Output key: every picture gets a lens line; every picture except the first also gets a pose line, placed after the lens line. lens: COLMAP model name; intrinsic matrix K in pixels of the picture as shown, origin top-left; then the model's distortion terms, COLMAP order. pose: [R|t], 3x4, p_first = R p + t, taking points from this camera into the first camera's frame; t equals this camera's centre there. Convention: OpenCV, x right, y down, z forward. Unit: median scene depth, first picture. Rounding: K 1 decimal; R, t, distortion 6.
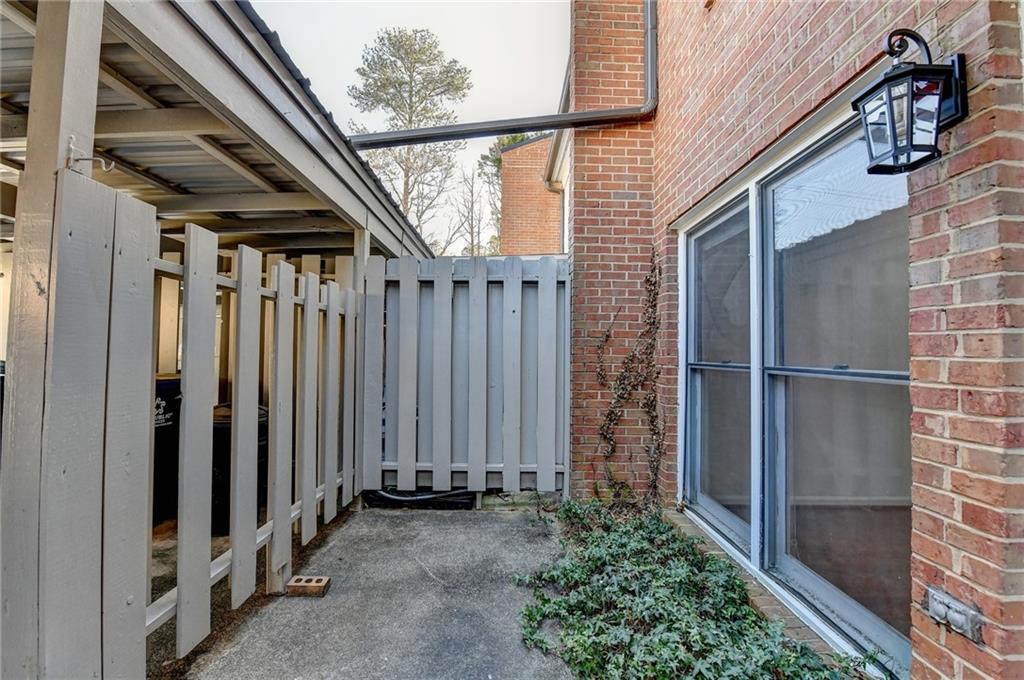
lens RADIAL K [[417.6, 0, 510.0], [0, 417.6, 342.0], [0, 0, 1]] dist [-0.015091, -0.001894]
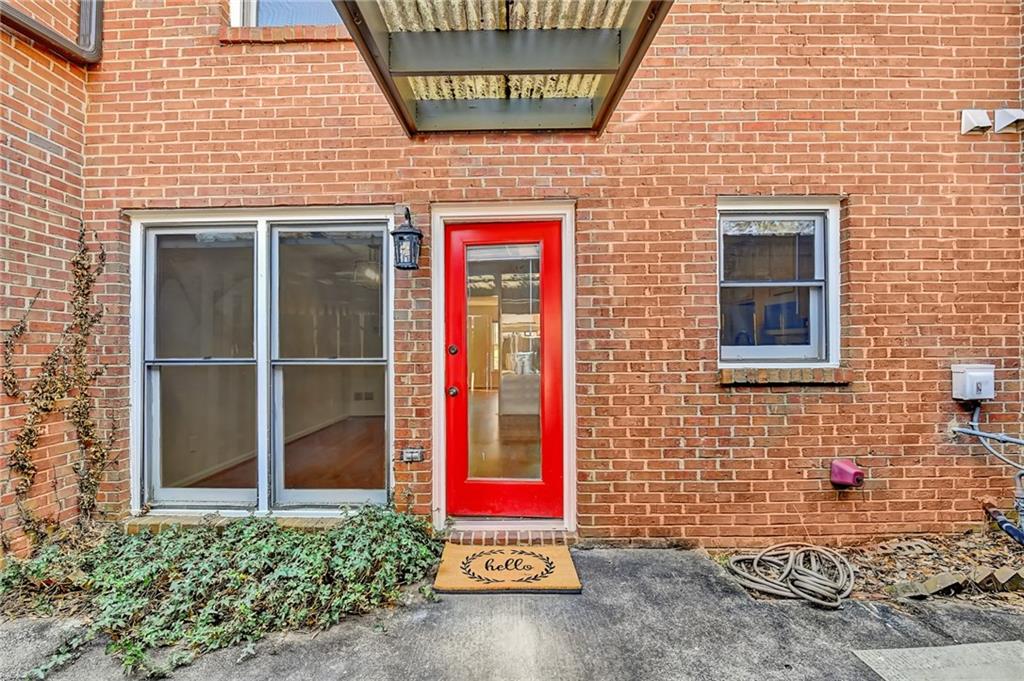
lens RADIAL K [[417.6, 0, 510.7], [0, 417.6, 343.9], [0, 0, 1]] dist [-0.015091, -0.001894]
pose [[-0.022382, -0.001625, 0.999748, -0.501126], [-0.022556, 0.999745, 0.001120, -0.007792], [-0.999495, -0.022525, -0.022413, 0.163375]]
